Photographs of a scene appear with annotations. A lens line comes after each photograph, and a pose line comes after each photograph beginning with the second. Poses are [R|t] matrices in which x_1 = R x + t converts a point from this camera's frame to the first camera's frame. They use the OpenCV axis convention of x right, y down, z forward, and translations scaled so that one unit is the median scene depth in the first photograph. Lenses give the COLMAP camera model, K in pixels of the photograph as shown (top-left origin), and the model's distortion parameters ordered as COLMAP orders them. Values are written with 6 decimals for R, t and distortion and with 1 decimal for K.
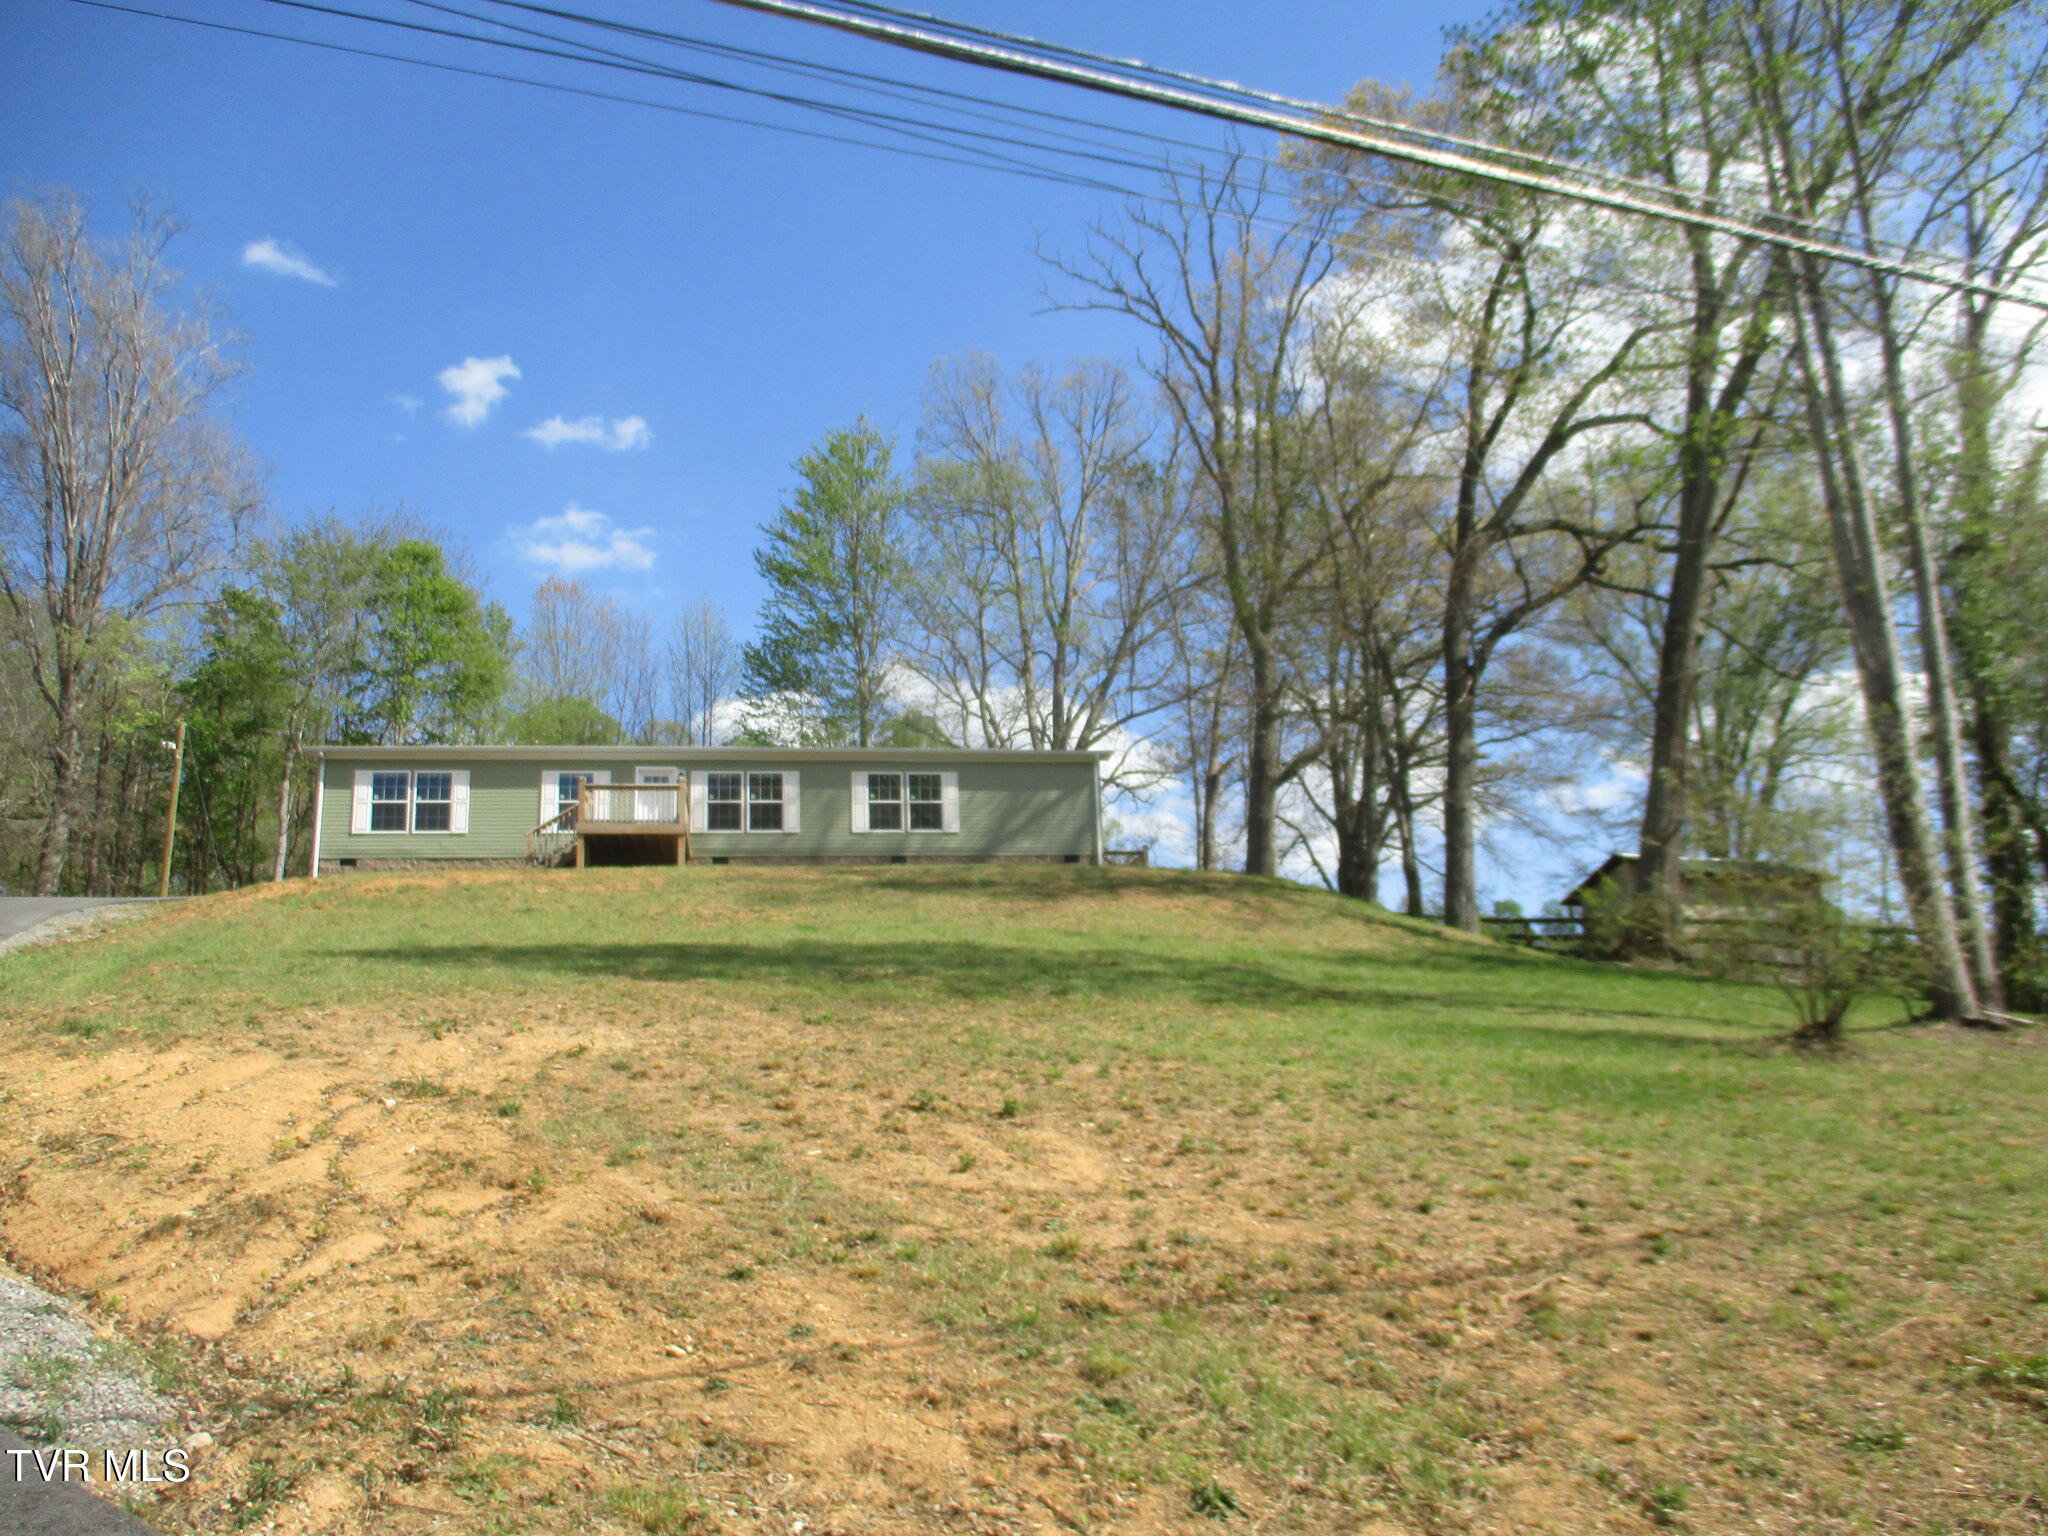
lens RADIAL K [[1649.1, 0, 1024.0], [0, 1649.1, 768.0], [0, 0, 1]] dist [-0.035809, 0.000744]
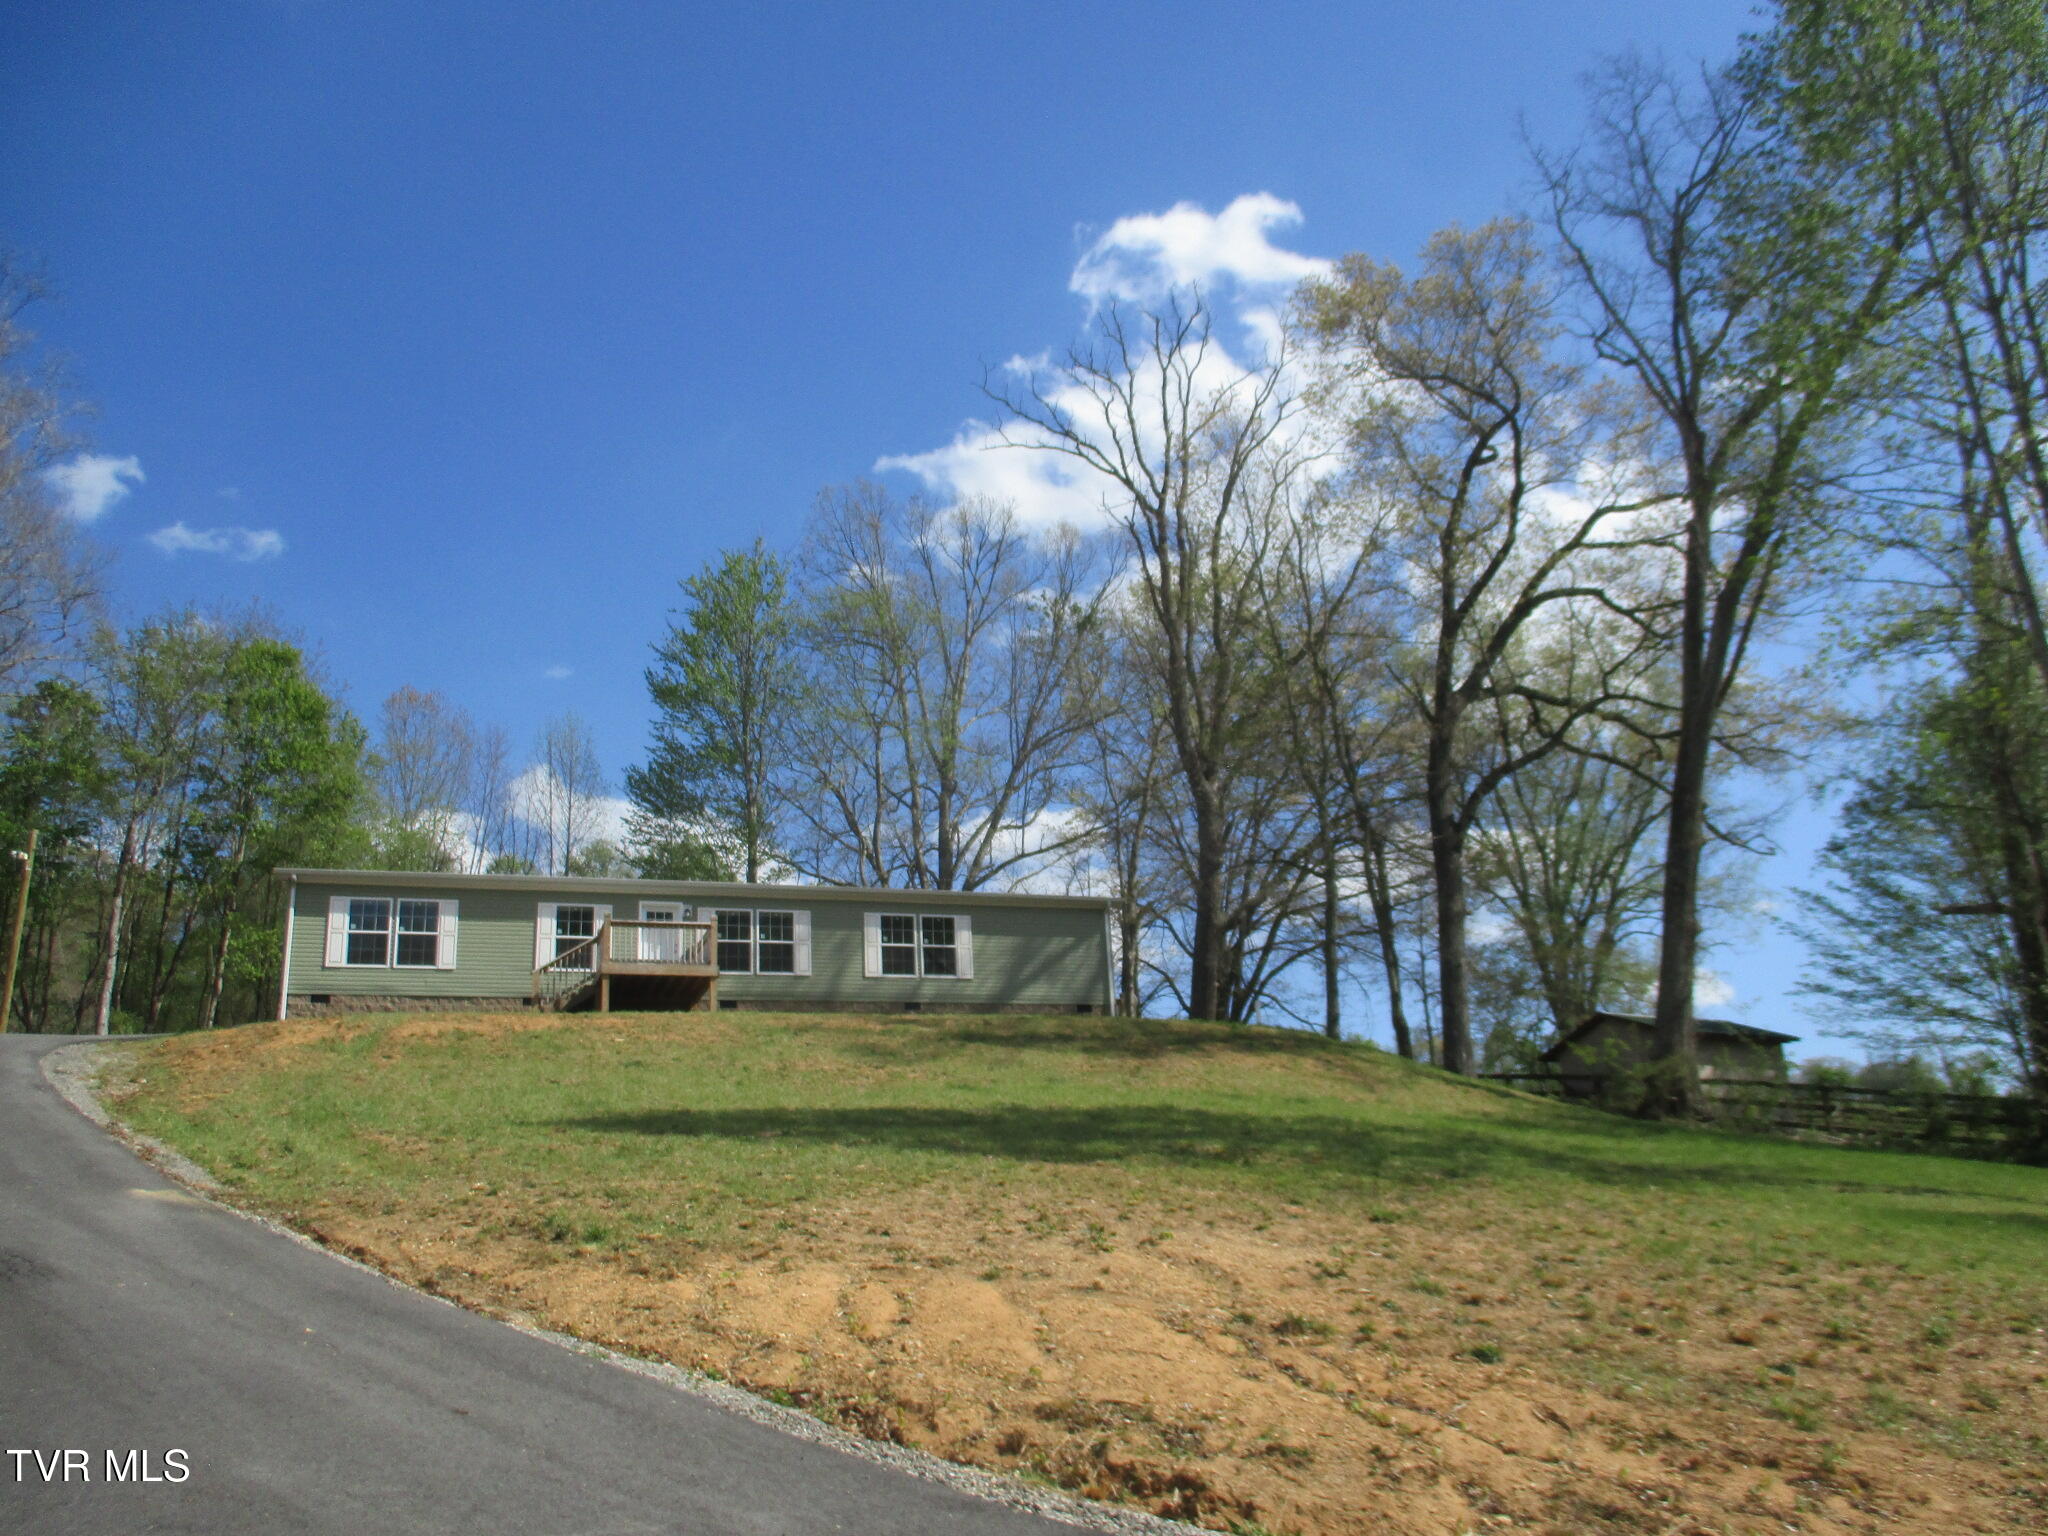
lens RADIAL K [[1649.1, 0, 1024.0], [0, 1649.1, 768.0], [0, 0, 1]] dist [-0.035809, 0.000744]
pose [[0.985644, 0.041576, 0.163639, -0.174319], [-0.028556, 0.996294, -0.081131, -0.006403], [-0.166406, 0.075293, 0.983179, 0.041311]]
